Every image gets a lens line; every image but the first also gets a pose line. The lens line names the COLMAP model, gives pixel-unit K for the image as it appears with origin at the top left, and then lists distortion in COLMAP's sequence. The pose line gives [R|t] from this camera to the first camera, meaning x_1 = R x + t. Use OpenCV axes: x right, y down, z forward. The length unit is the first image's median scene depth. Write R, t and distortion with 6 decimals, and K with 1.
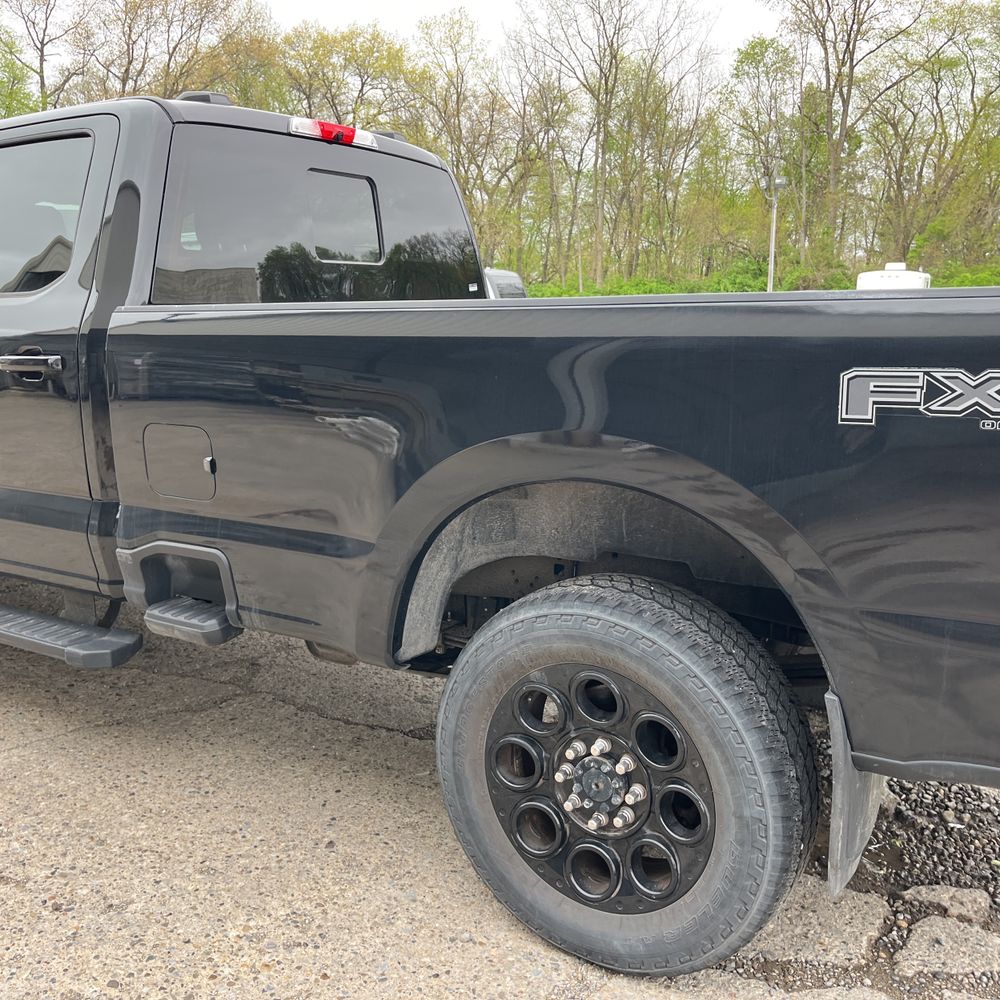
lens RADIAL K [[1013.0, 0, 507.1], [0, 1013.0, 503.2], [0, 0, 1]] dist [0.019659, 0.000000]
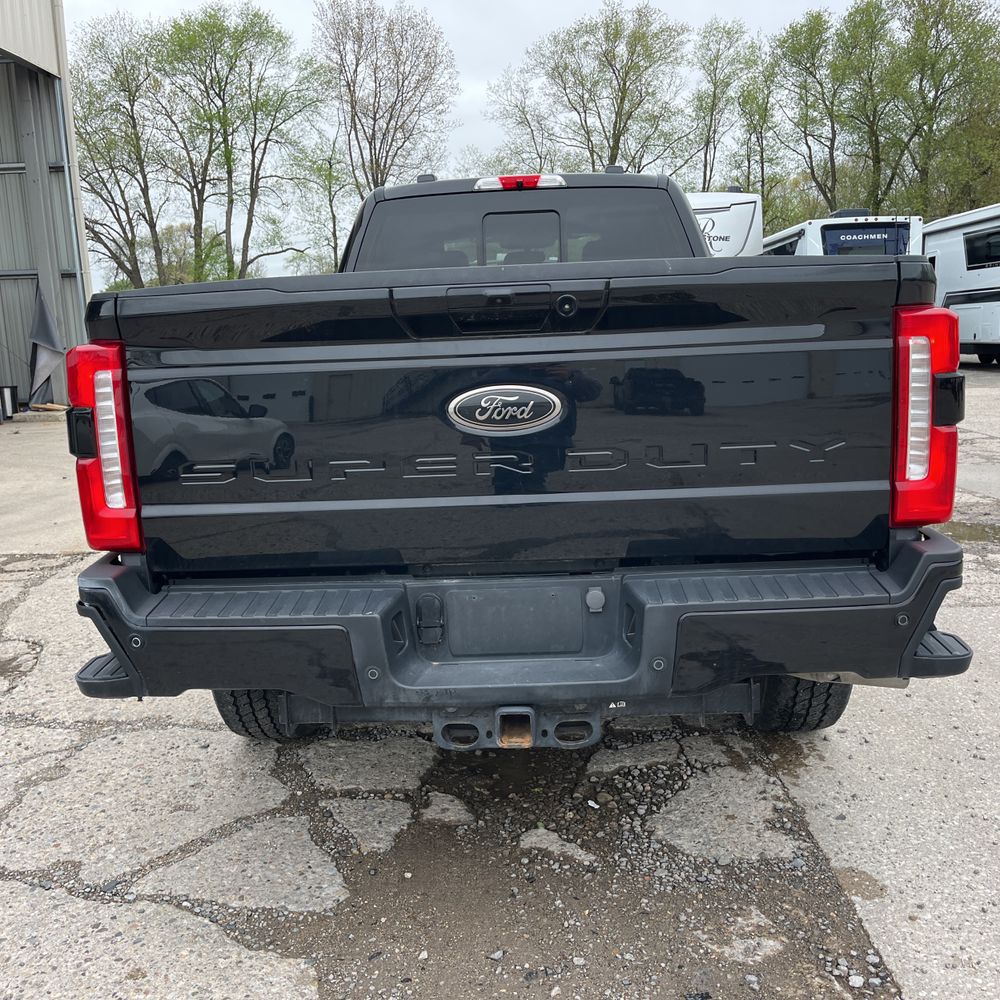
lens RADIAL K [[1013.0, 0, 498.2], [0, 1013.0, 505.9], [0, 0, 1]] dist [0.019659, 0.000000]
pose [[0.503371, 0.138391, -0.852916, 0.386928], [-0.133024, 0.987735, 0.081759, -0.016902], [0.853770, 0.072303, 0.515606, 0.115936]]
